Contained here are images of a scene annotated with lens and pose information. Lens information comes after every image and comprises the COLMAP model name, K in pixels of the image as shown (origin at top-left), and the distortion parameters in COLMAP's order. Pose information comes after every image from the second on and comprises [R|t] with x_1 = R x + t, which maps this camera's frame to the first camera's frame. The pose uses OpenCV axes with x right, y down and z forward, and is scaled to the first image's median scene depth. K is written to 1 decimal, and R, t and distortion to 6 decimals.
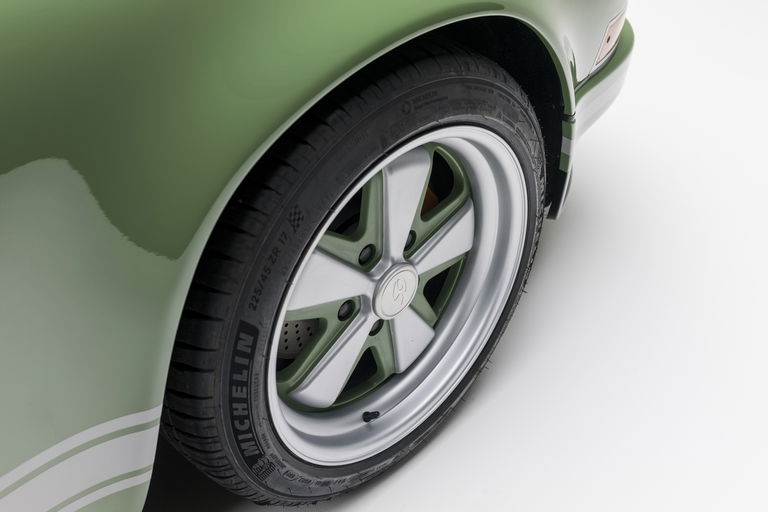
lens RADIAL K [[777.2, 0, 384.0], [0, 777.2, 256.0], [0, 0, 1]] dist [0.017171, 0.005260]
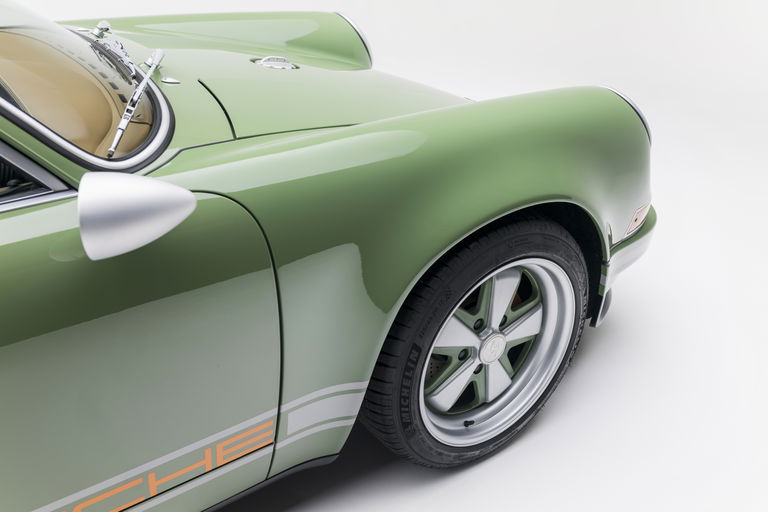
lens RADIAL K [[777.2, 0, 384.0], [0, 777.2, 256.0], [0, 0, 1]] dist [0.017171, 0.005260]
pose [[0.988291, 0.109492, -0.106262, -0.063368], [-0.126870, 0.976596, -0.173680, 0.179727], [0.084759, 0.185128, 0.979052, -0.770677]]
